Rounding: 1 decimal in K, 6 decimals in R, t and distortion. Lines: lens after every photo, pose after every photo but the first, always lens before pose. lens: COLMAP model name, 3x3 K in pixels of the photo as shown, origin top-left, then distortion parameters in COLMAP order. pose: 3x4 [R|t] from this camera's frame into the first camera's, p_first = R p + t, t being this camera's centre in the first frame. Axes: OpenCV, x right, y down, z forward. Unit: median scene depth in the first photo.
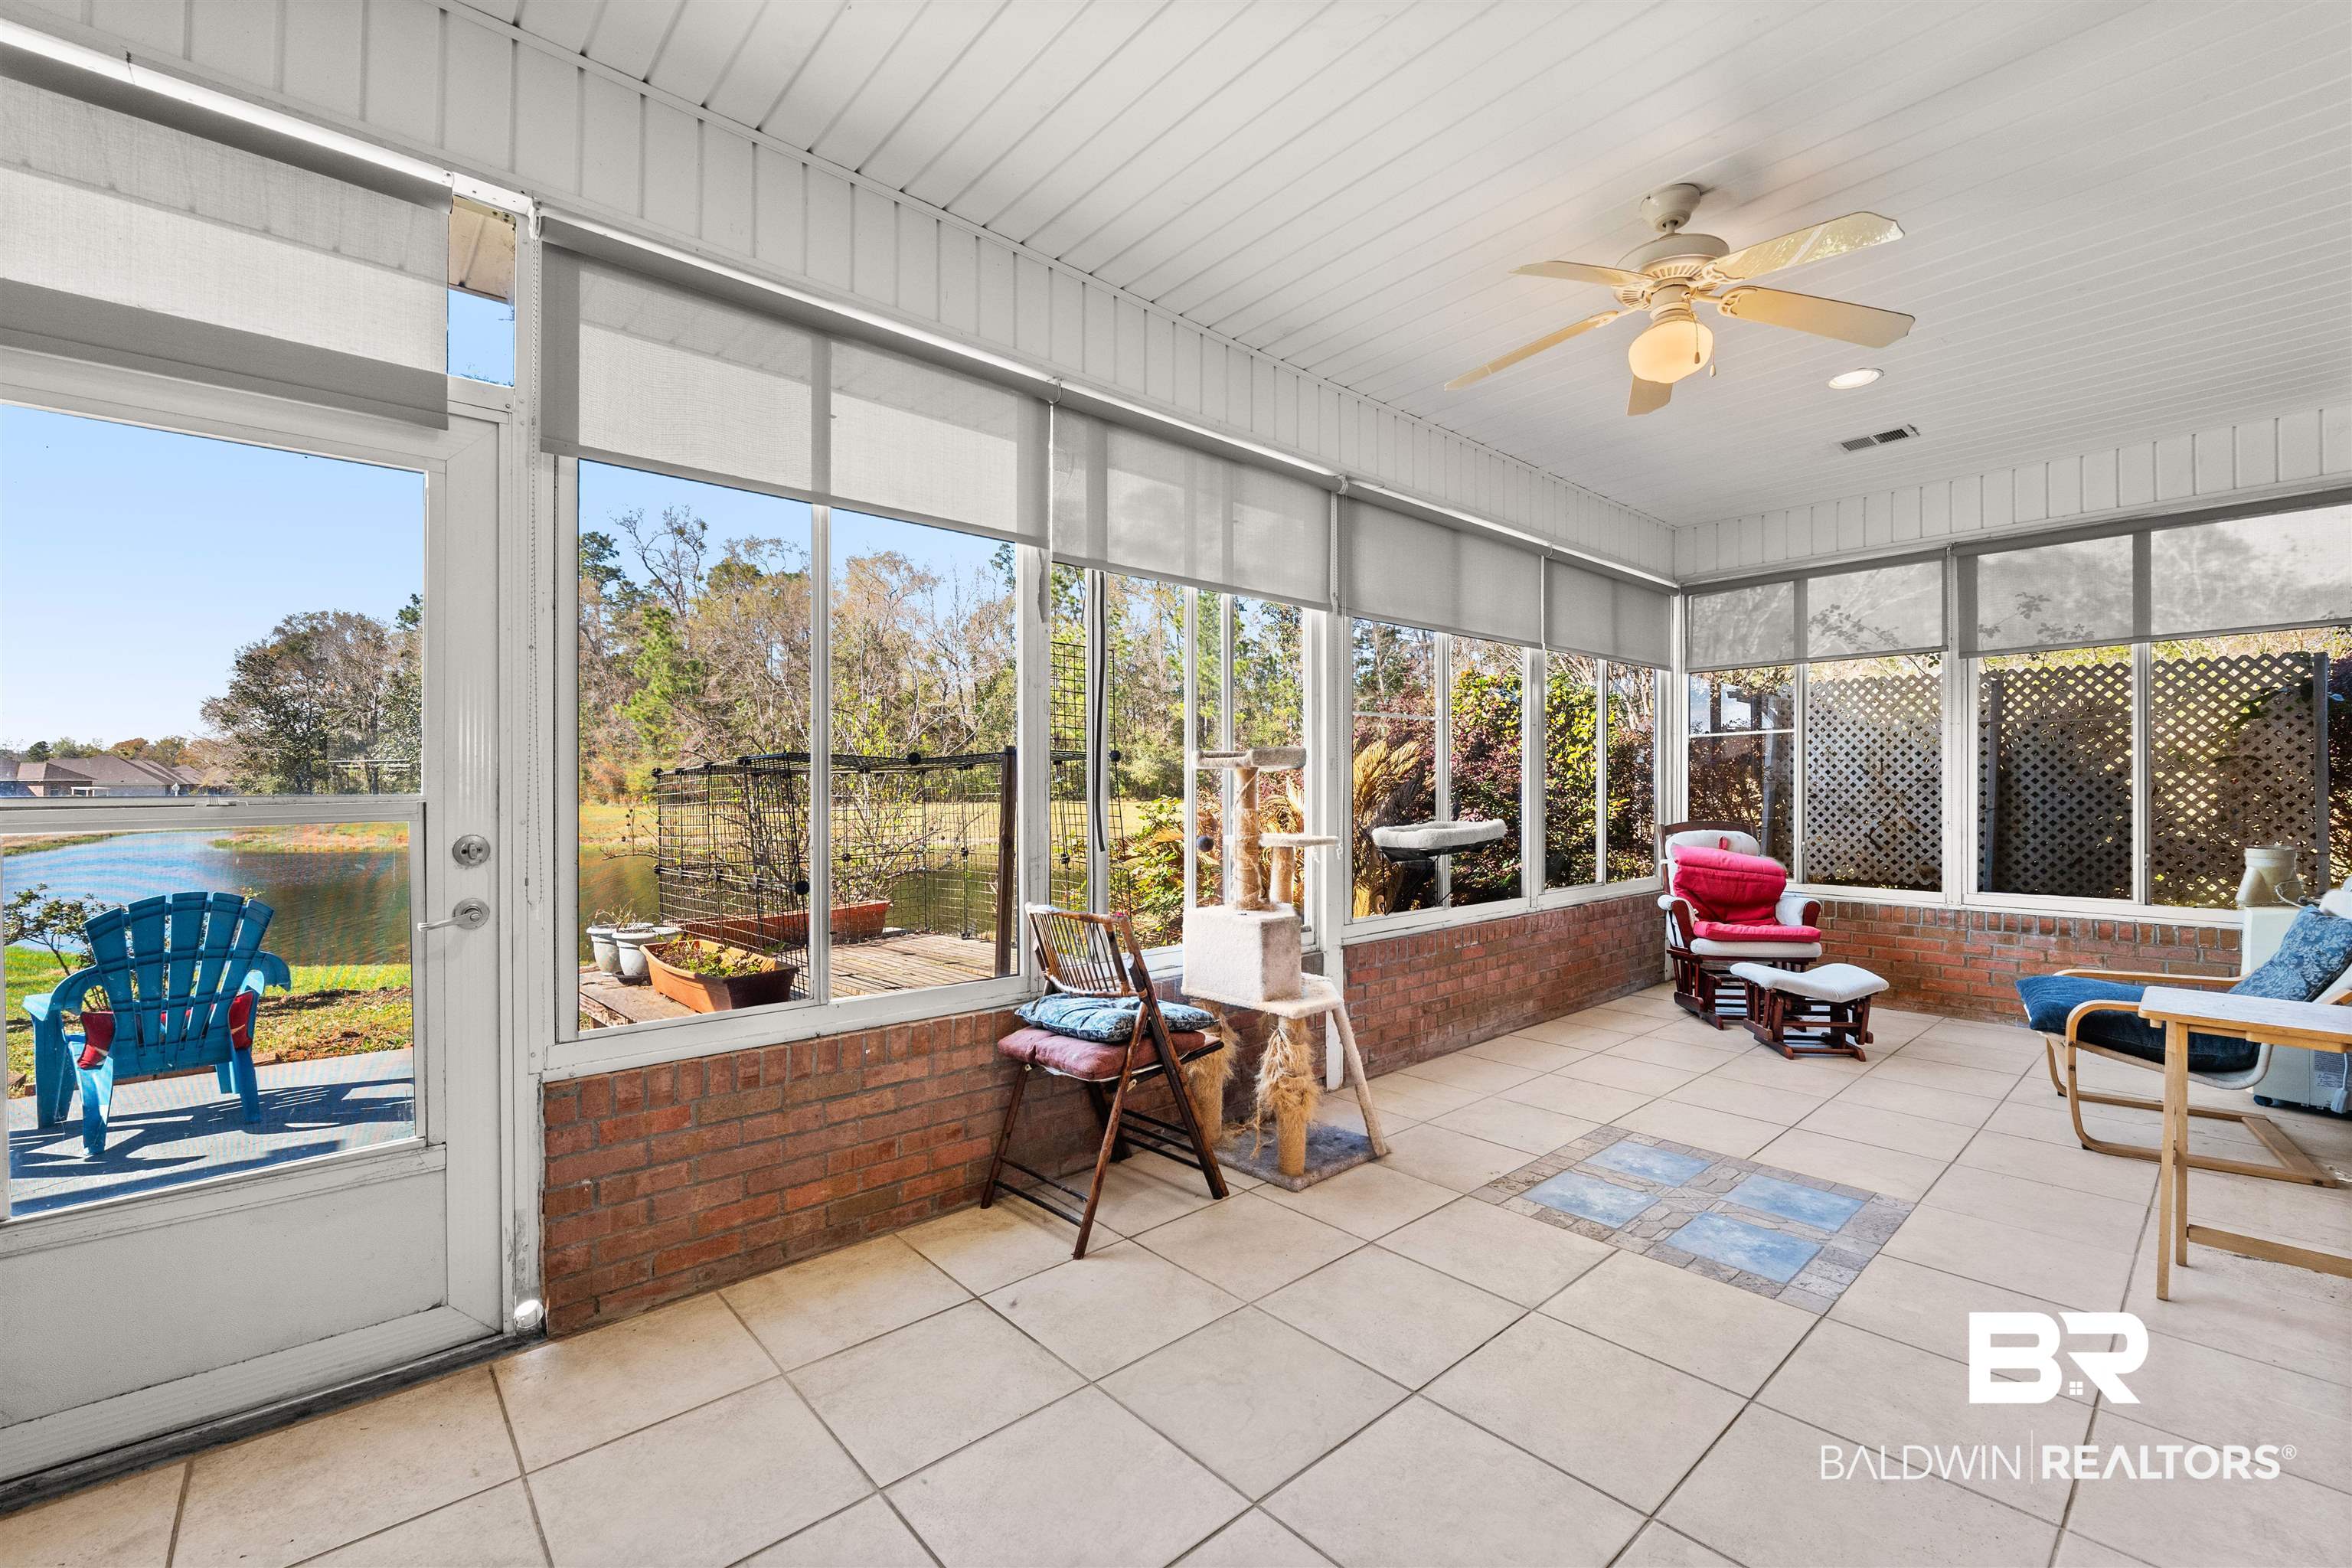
lens RADIAL K [[972.5, 0, 1139.9], [0, 972.5, 810.1], [0, 0, 1]] dist [-0.010842, 0.000008]
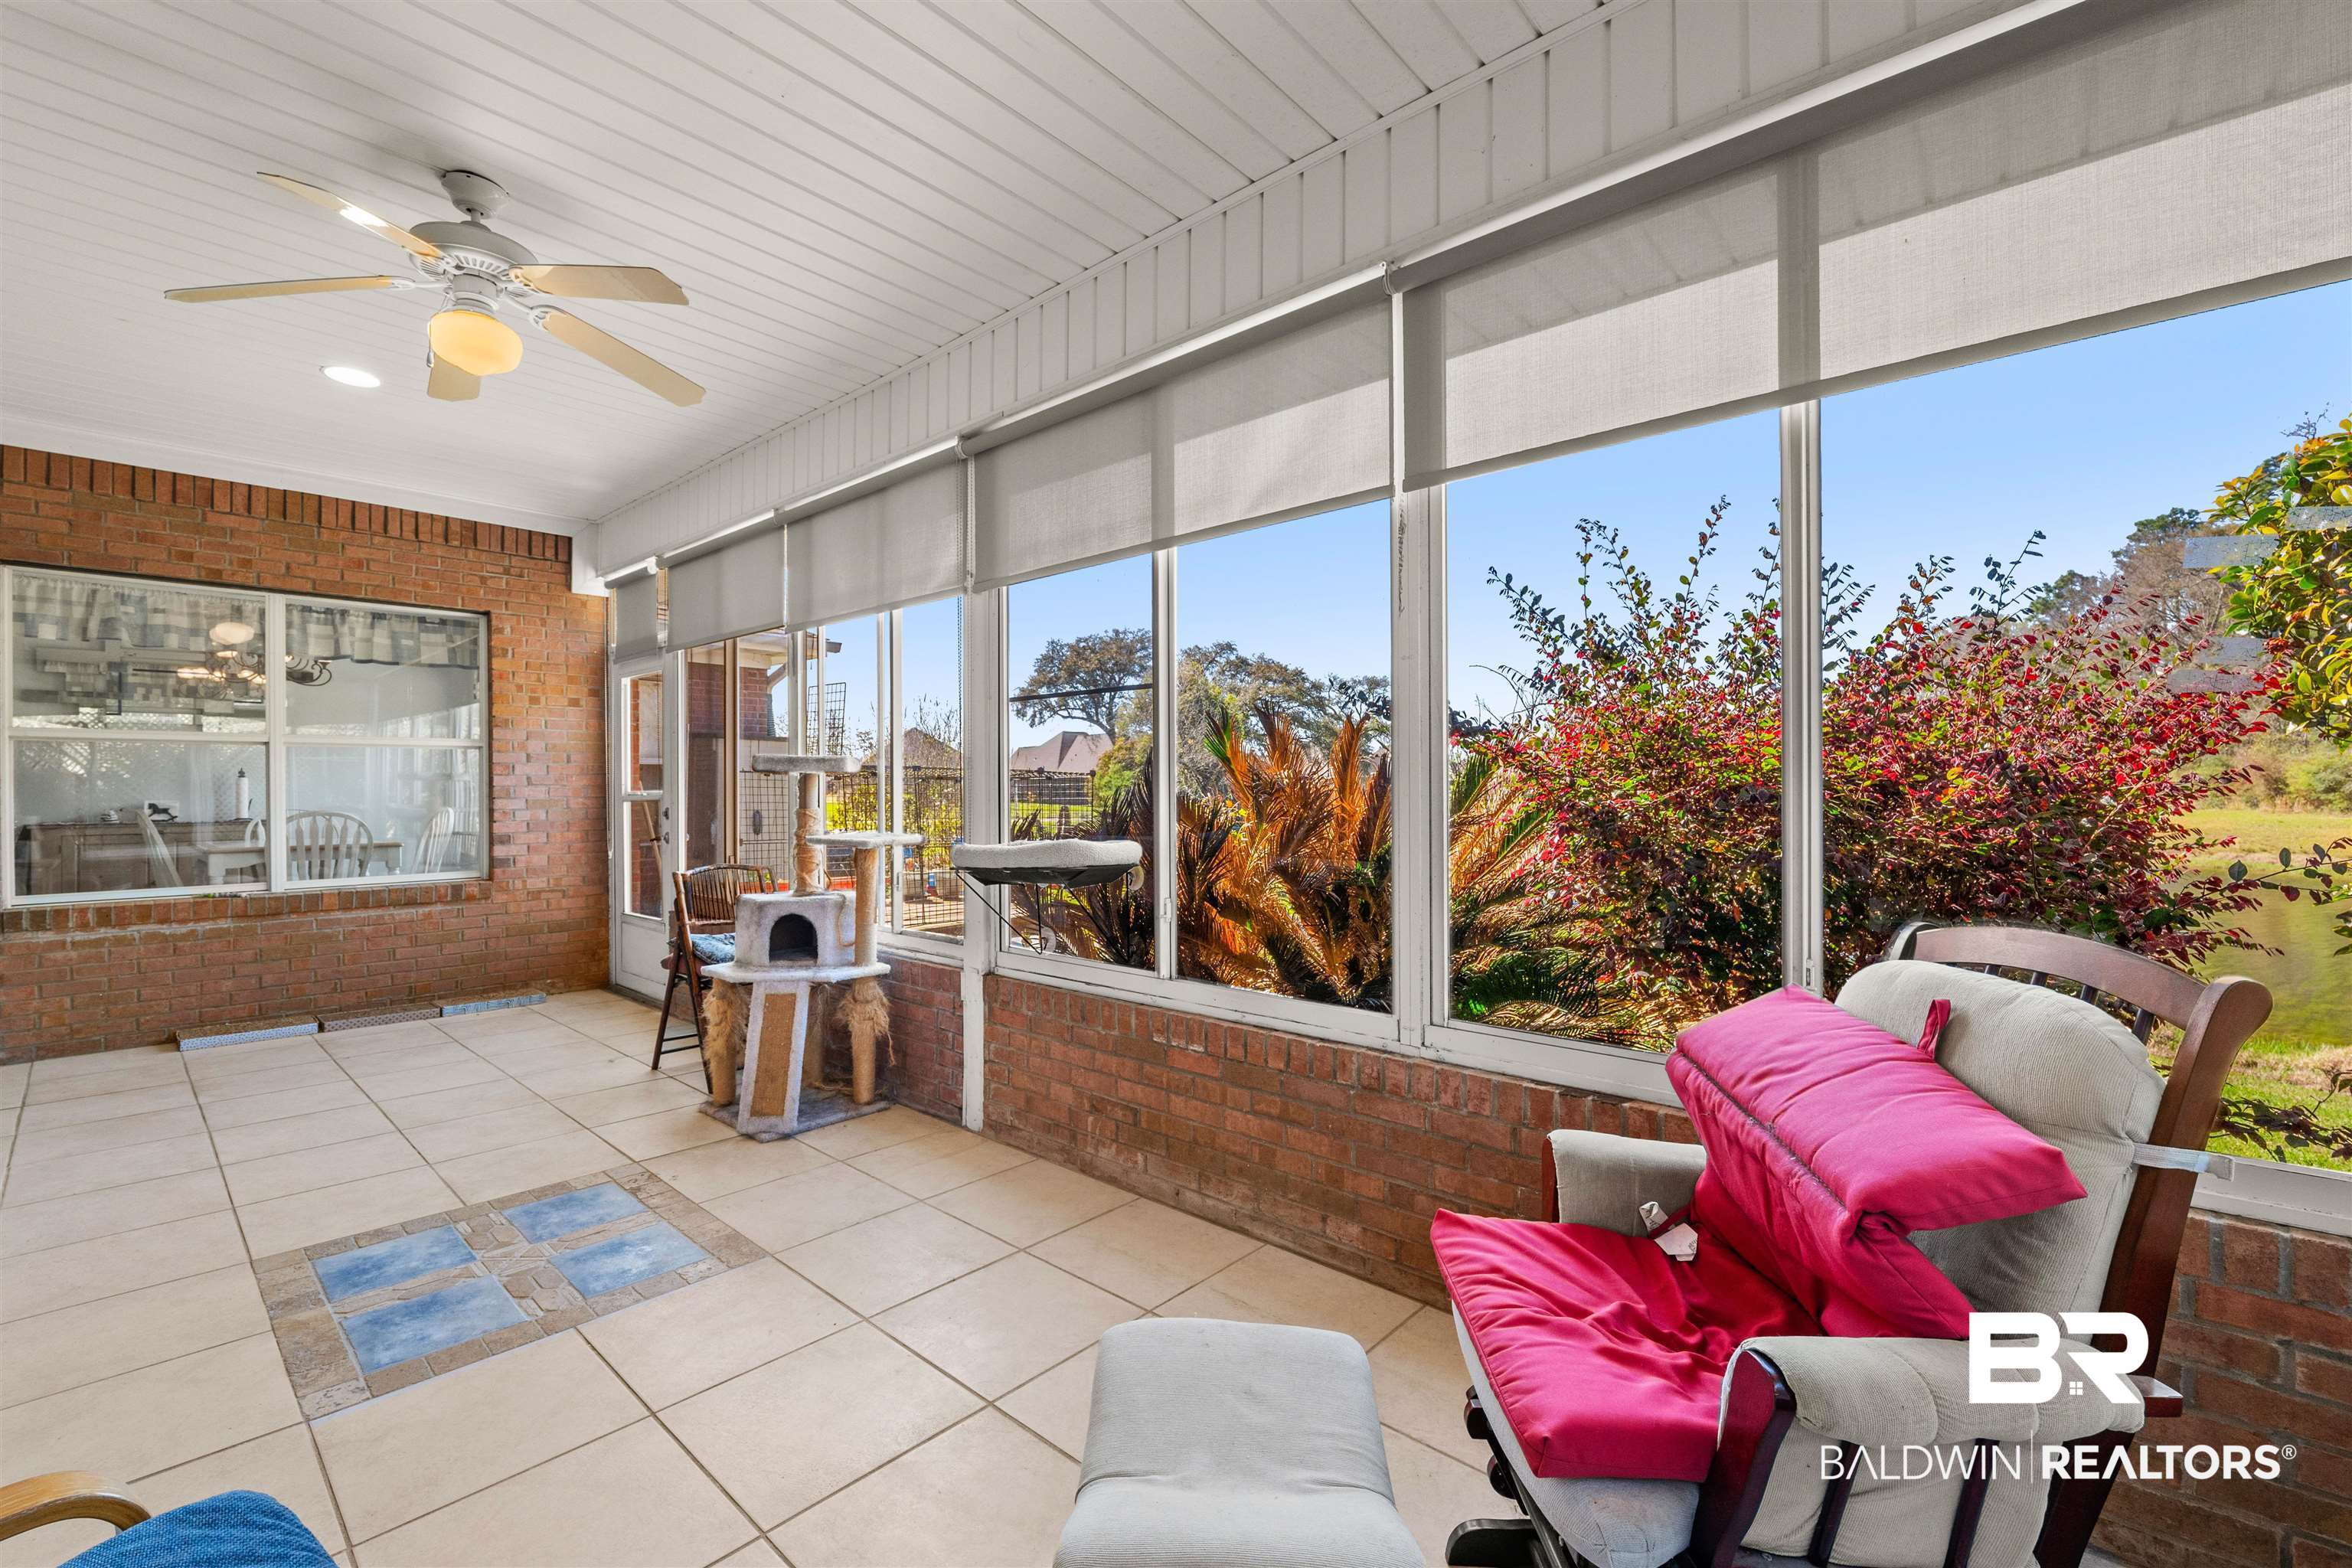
lens RADIAL K [[973.2, 0, 1176.0], [0, 973.2, 784.0], [0, 0, 1]] dist [0.000930, 0.000281]
pose [[0.128613, 0.021954, -0.991452, 0.471702], [0.002094, 0.999747, 0.022409, -0.021569], [0.991693, -0.004958, 0.128534, 0.454889]]
